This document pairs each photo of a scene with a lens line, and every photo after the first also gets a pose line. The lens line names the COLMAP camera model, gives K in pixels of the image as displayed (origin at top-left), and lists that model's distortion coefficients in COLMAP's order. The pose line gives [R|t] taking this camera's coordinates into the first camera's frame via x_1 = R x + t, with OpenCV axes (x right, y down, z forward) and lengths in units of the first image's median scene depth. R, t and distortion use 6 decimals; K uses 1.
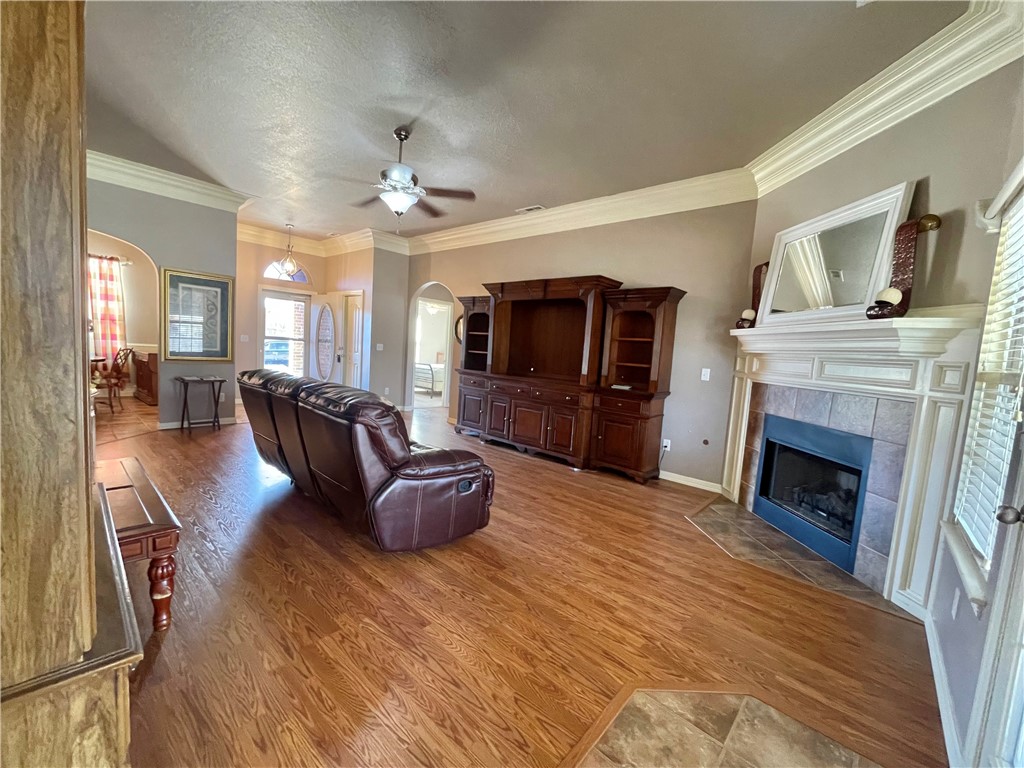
lens RADIAL K [[416.7, 0, 516.3], [0, 416.7, 386.2], [0, 0, 1]] dist [0.000245, 0.000242]
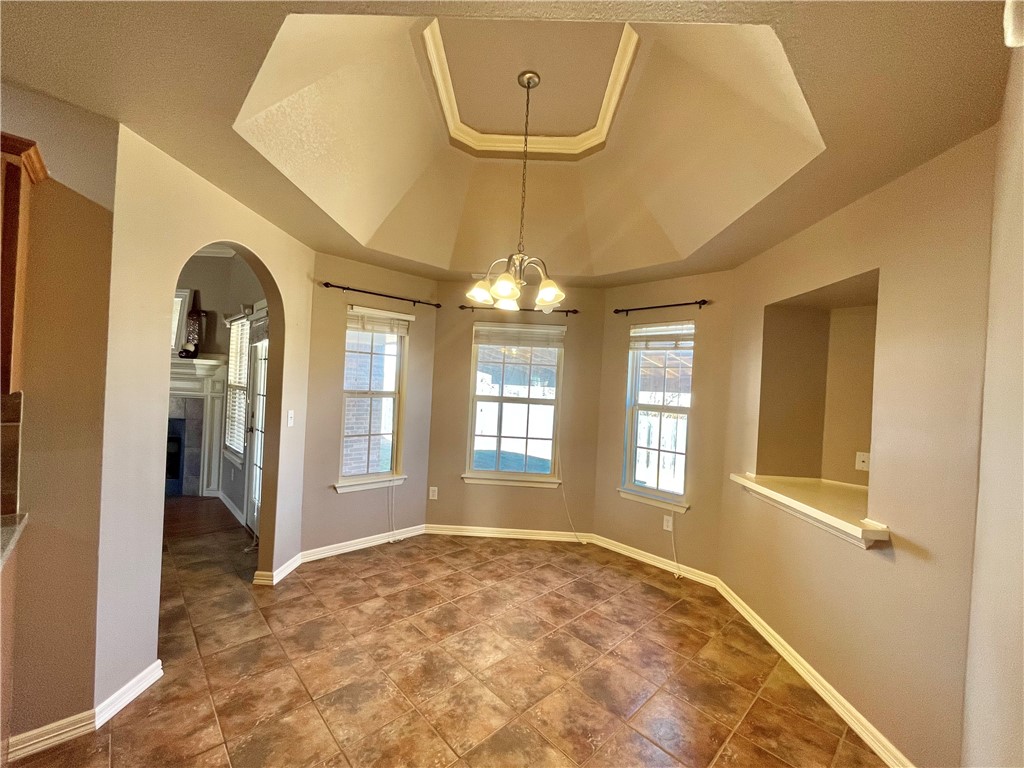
lens RADIAL K [[416.7, 0, 514.7], [0, 416.7, 392.8], [0, 0, 1]] dist [0.000245, 0.000242]
pose [[0.106268, -0.058915, 0.992591, -0.982399], [0.050785, 0.997262, 0.053755, -0.024462], [-0.993040, 0.044696, 0.108969, -0.799741]]
